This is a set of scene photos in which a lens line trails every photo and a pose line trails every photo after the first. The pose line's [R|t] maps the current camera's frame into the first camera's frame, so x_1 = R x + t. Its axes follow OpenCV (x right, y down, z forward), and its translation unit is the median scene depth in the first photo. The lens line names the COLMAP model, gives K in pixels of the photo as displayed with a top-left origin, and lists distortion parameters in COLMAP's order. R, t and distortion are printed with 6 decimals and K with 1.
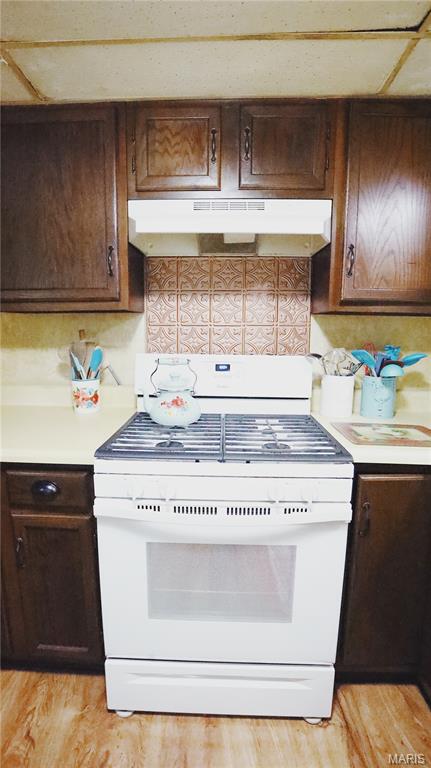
lens RADIAL K [[375.6, 0, 215.5], [0, 375.6, 384.0], [0, 0, 1]] dist [-0.076376, 0.034803]
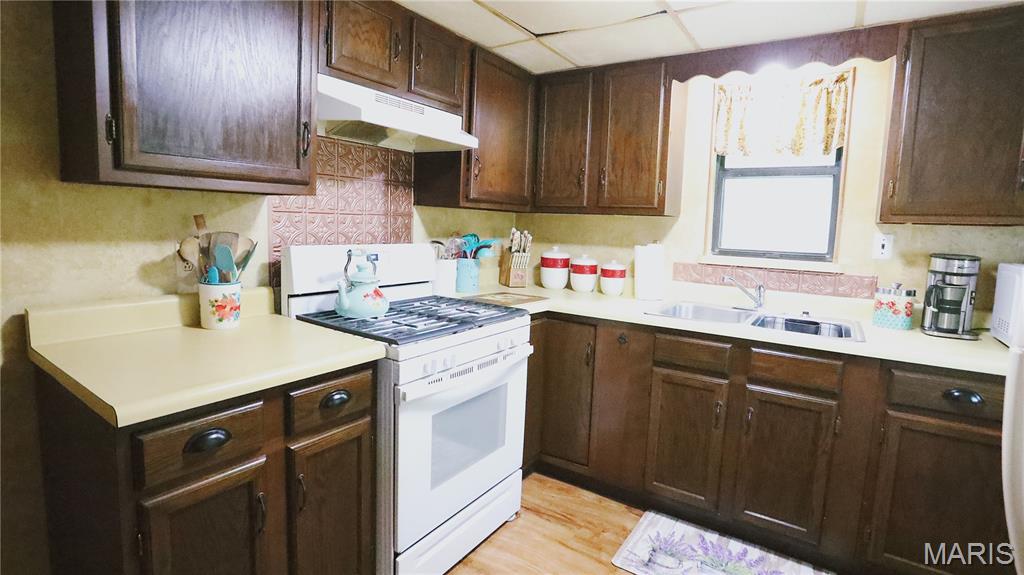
lens RADIAL K [[493.0, 0, 510.6], [0, 493.0, 278.6], [0, 0, 1]] dist [-0.072762, 0.033979]
pose [[0.525892, -0.080759, 0.846708, -1.059116], [0.089018, 0.995241, 0.039637, -0.009368], [-0.845880, 0.054528, 0.530579, 0.013247]]
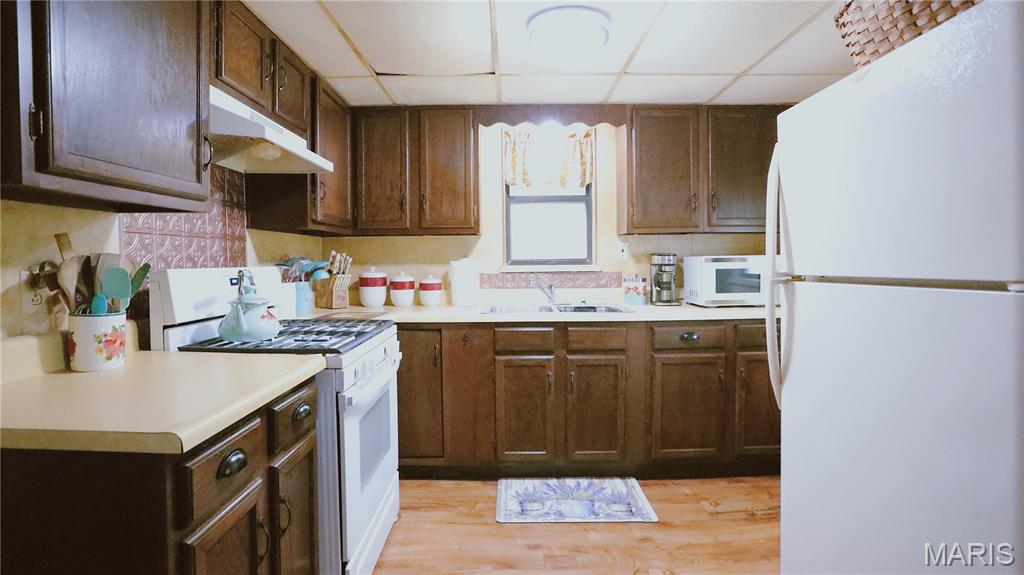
lens RADIAL K [[493.0, 0, 510.6], [0, 493.0, 278.6], [0, 0, 1]] dist [-0.072762, 0.033979]
pose [[-0.033138, -0.045675, 0.998407, -1.425242], [0.150754, 0.987297, 0.050170, -0.010186], [-0.988016, 0.152176, -0.025831, 0.426955]]
